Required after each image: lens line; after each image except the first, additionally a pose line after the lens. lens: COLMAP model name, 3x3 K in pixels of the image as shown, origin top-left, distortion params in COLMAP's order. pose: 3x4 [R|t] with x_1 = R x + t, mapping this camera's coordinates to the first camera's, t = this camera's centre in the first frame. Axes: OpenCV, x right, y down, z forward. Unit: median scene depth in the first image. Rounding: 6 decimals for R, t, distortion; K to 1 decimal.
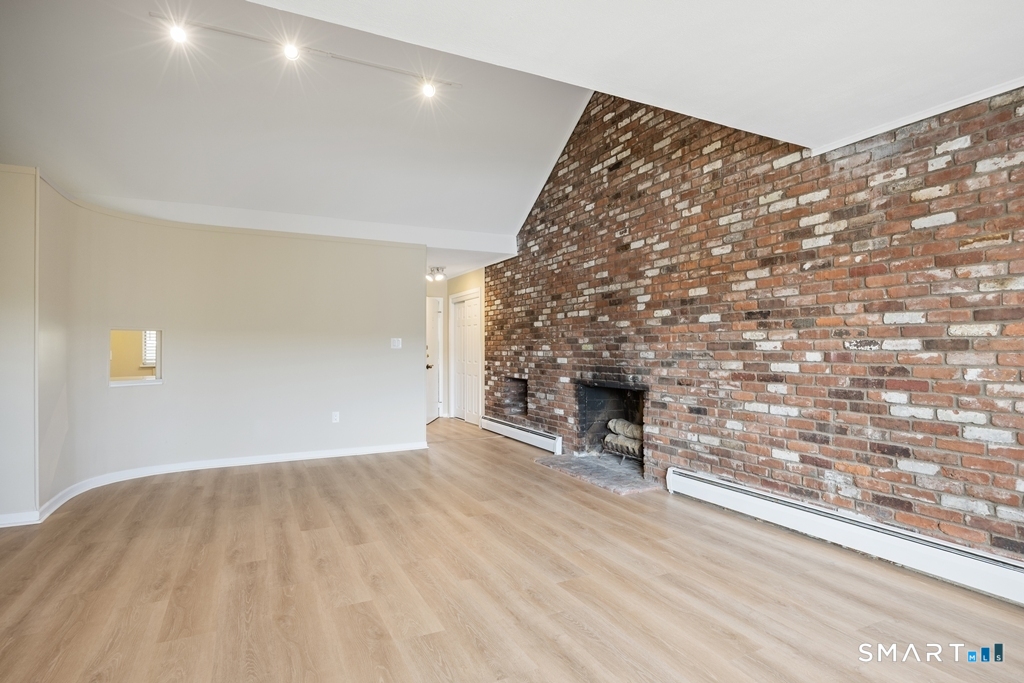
lens RADIAL K [[537.6, 0, 514.1], [0, 537.6, 337.5], [0, 0, 1]] dist [-0.013605, 0.003725]
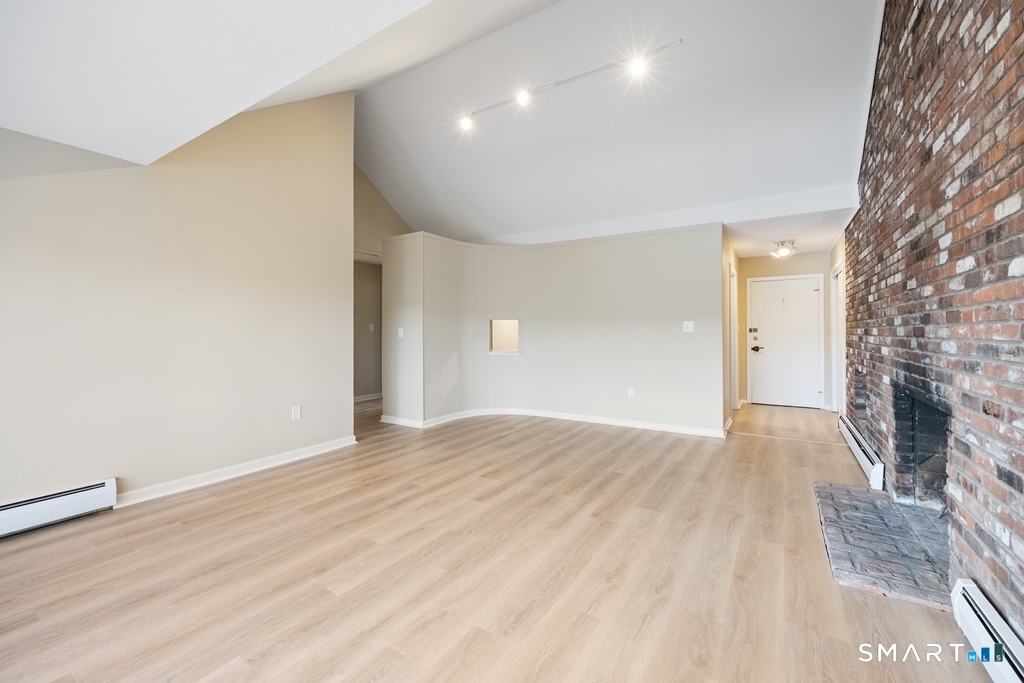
lens RADIAL K [[418.7, 0, 520.4], [0, 418.7, 323.6], [0, 0, 1]] dist [-0.000273, 0.000447]
pose [[0.514953, -0.013522, -0.857112, 0.461373], [0.018954, 0.999811, -0.004386, 0.003712], [0.857009, -0.013987, 0.515112, 0.514602]]
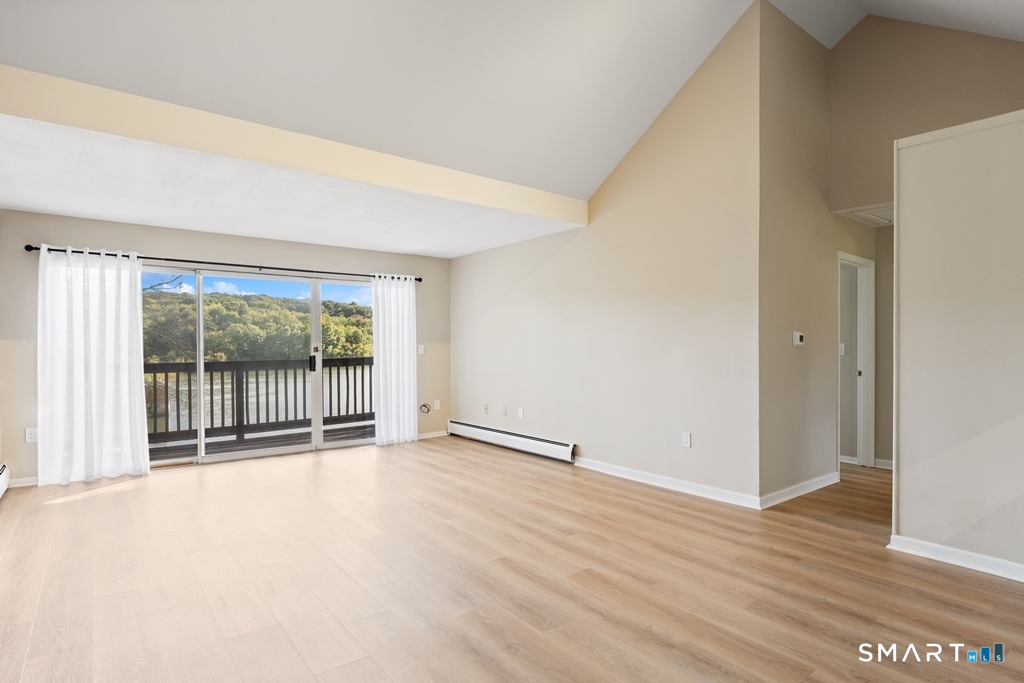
lens RADIAL K [[537.6, 0, 506.1], [0, 537.6, 350.8], [0, 0, 1]] dist [-0.013605, 0.003725]
pose [[-0.982909, 0.007141, -0.183956, -0.105362], [0.008654, 0.999935, -0.007424, 0.023319], [0.183891, -0.008889, -0.982906, 1.616466]]
